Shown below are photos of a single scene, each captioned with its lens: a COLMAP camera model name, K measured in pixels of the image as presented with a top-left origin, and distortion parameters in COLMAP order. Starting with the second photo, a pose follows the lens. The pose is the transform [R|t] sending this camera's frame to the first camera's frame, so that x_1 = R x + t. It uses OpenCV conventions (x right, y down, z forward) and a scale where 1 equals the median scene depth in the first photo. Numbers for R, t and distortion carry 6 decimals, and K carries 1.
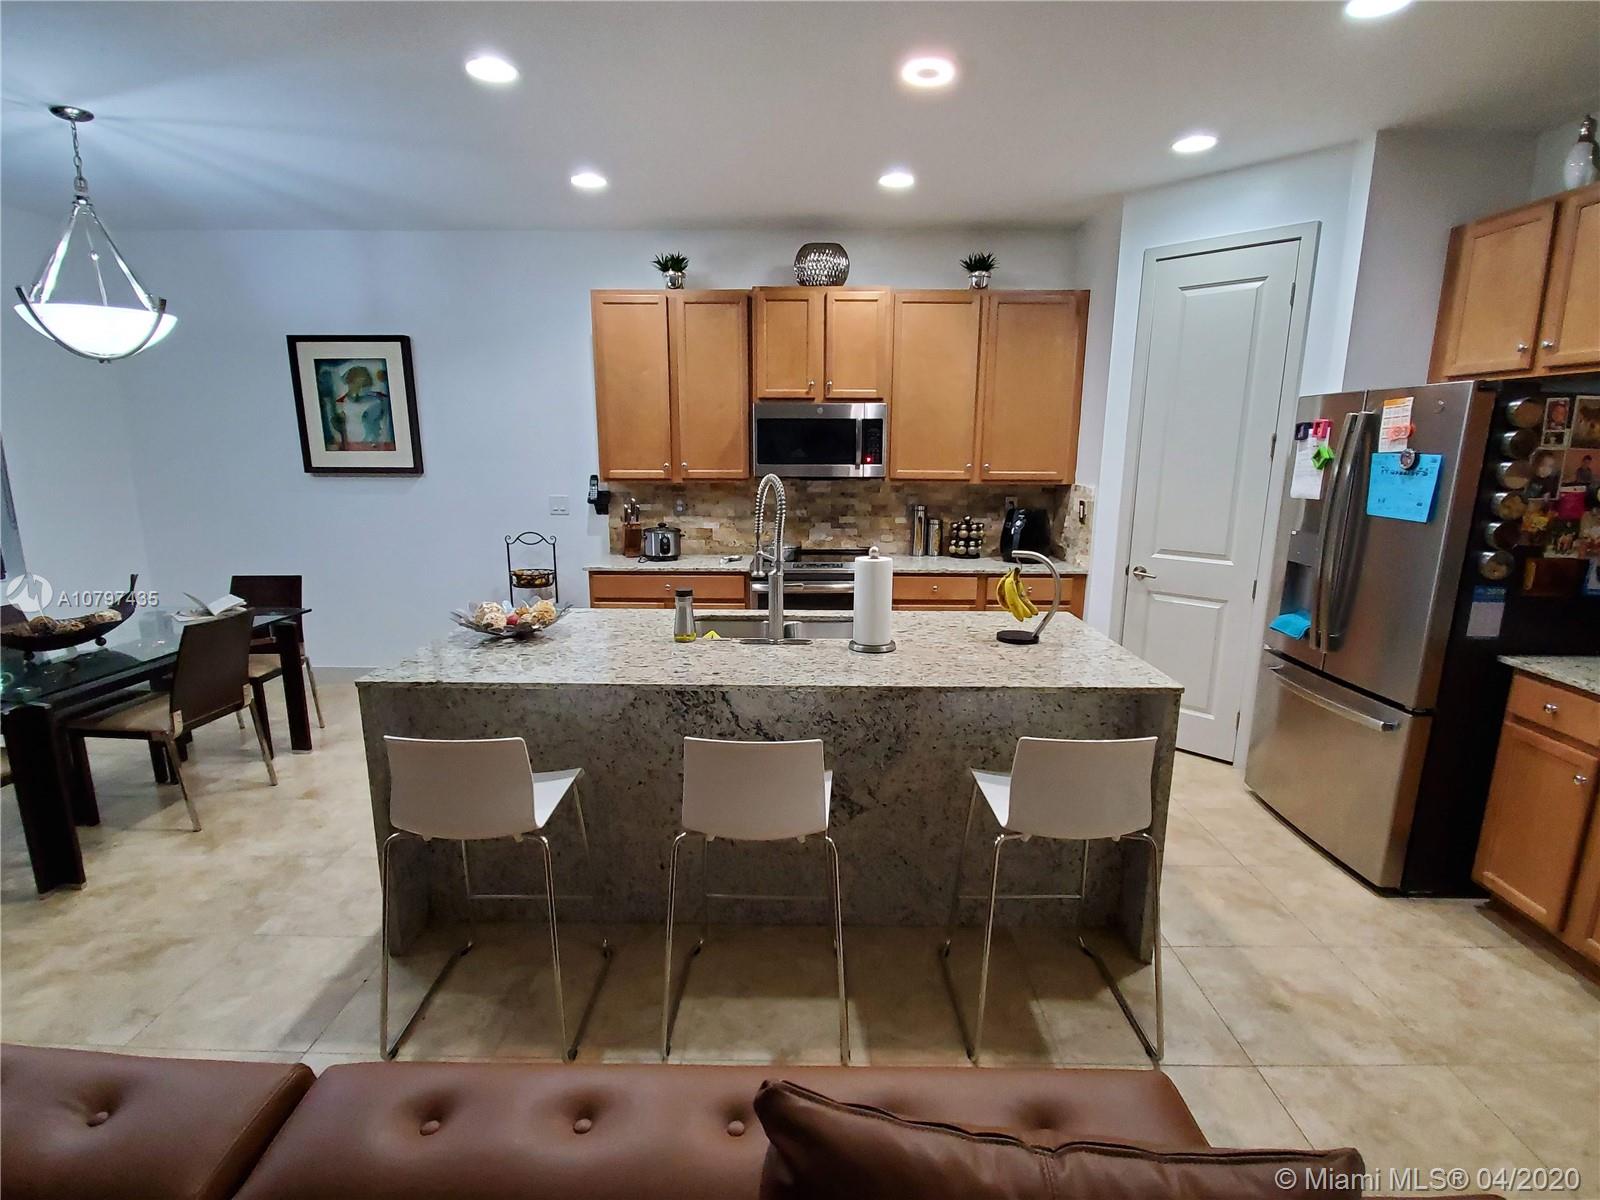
lens RADIAL K [[789.4, 0, 802.7], [0, 789.4, 610.9], [0, 0, 1]] dist [-0.008288, -0.000033]
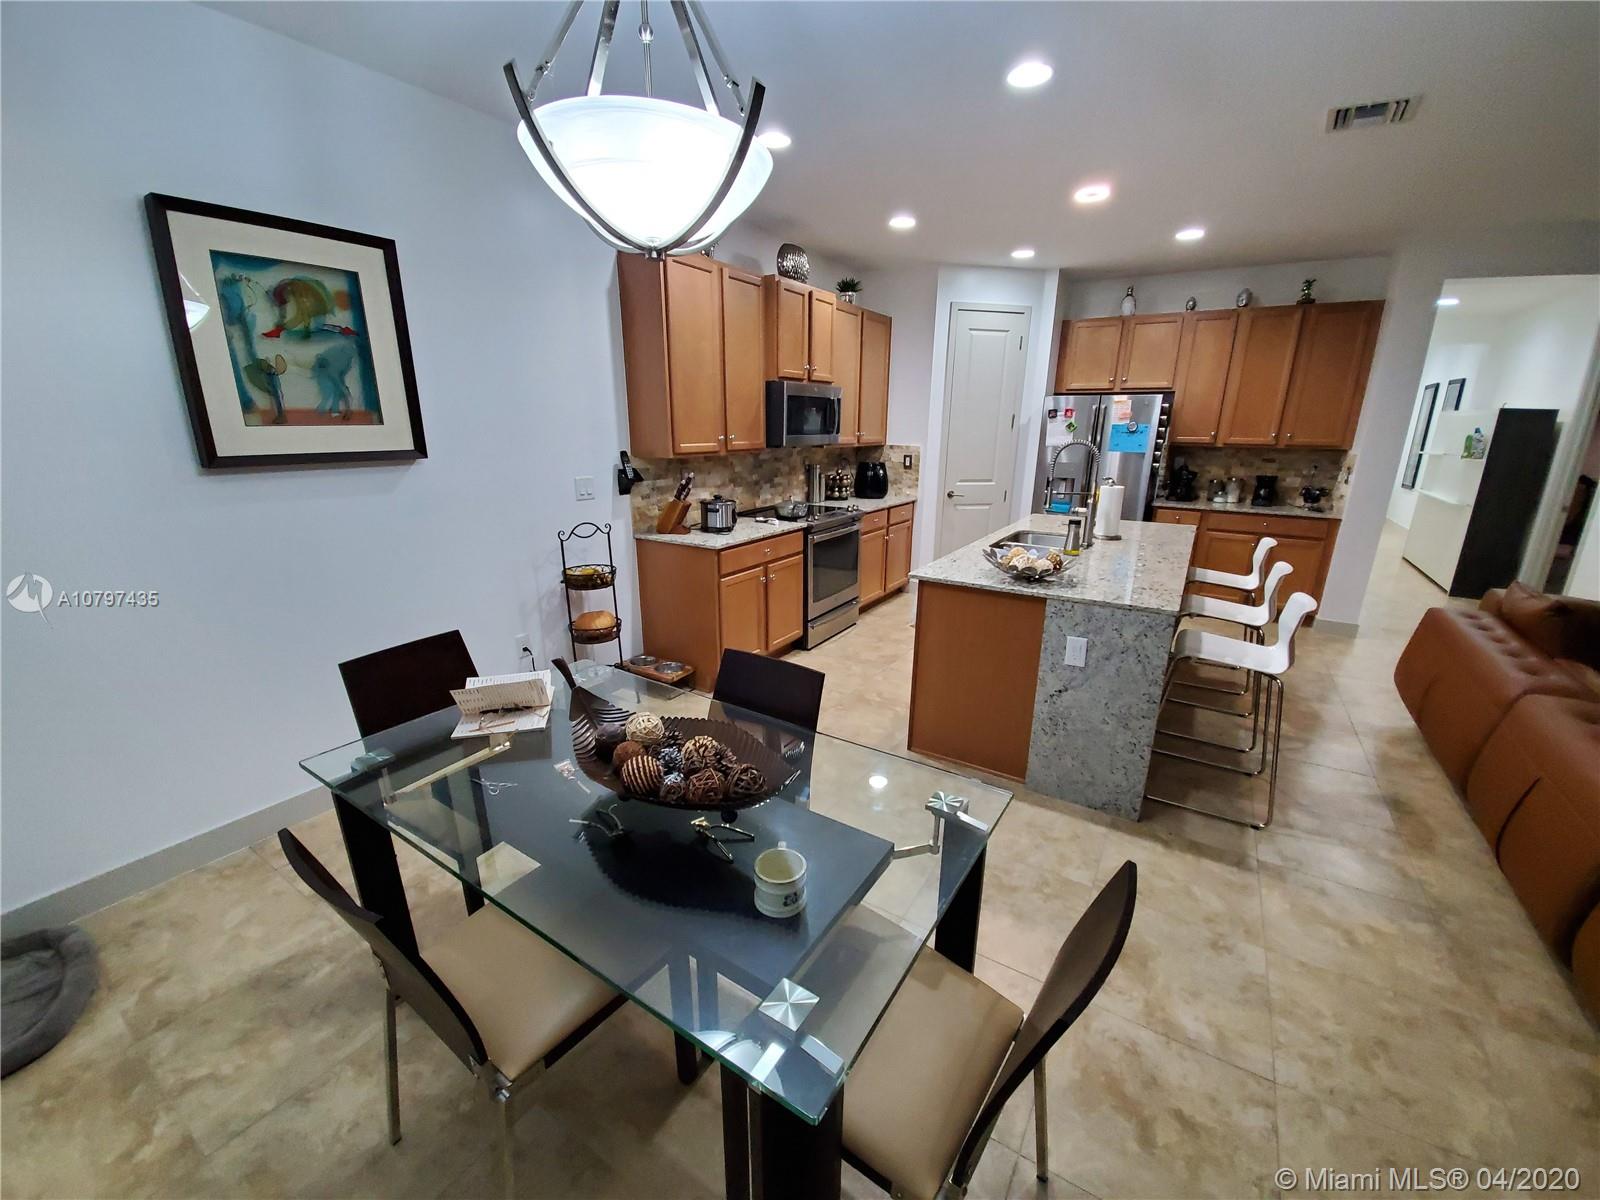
lens RADIAL K [[629.4, 0, 806.9], [0, 629.4, 609.3], [0, 0, 1]] dist [-0.003337, -0.007396]
pose [[0.524181, -0.243118, 0.816167, -0.858231], [0.169686, 0.968984, 0.179658, -0.098146], [-0.834530, 0.044318, 0.549177, 0.475260]]
